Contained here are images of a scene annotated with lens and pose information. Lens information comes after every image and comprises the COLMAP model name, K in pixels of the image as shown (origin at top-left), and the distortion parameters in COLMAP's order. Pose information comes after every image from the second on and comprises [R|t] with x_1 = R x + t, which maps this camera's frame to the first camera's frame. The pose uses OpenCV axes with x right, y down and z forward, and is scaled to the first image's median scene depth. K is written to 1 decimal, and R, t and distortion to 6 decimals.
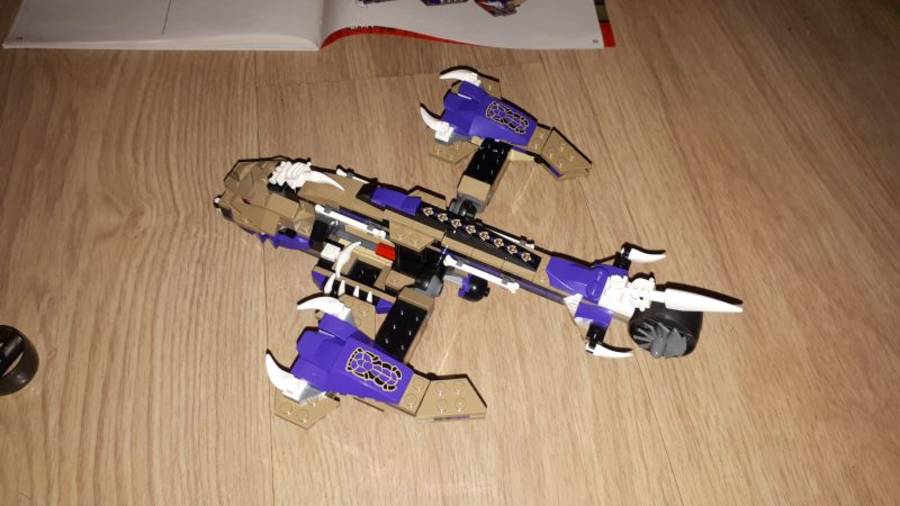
lens RADIAL K [[722.0, 0, 451.0], [0, 722.0, 248.3], [0, 0, 1]] dist [0.018596, -0.076225]
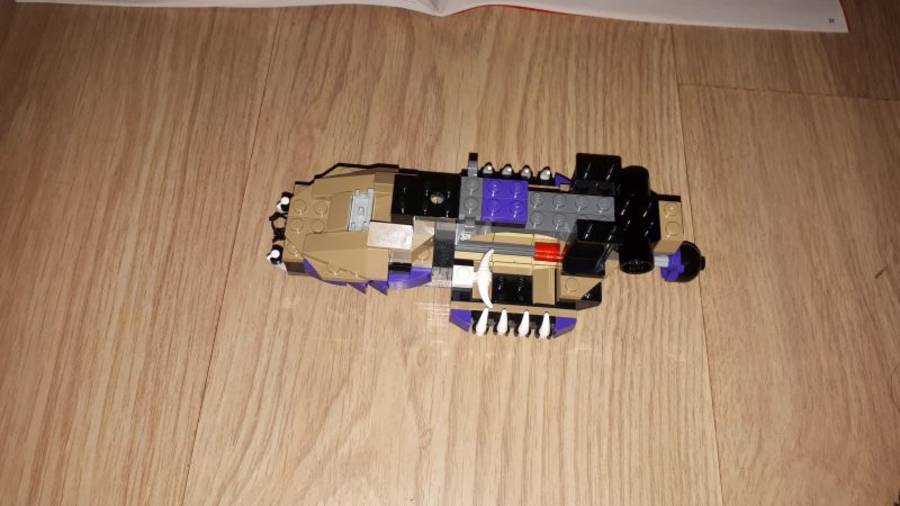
lens RADIAL K [[722.0, 0, 449.7], [0, 722.0, 251.8], [0, 0, 1]] dist [0.018596, -0.076225]
pose [[0.975745, 0.191363, -0.106314, -0.431378], [-0.182036, 0.979025, 0.091510, -0.091574], [0.121596, -0.069937, 0.990113, 0.267766]]
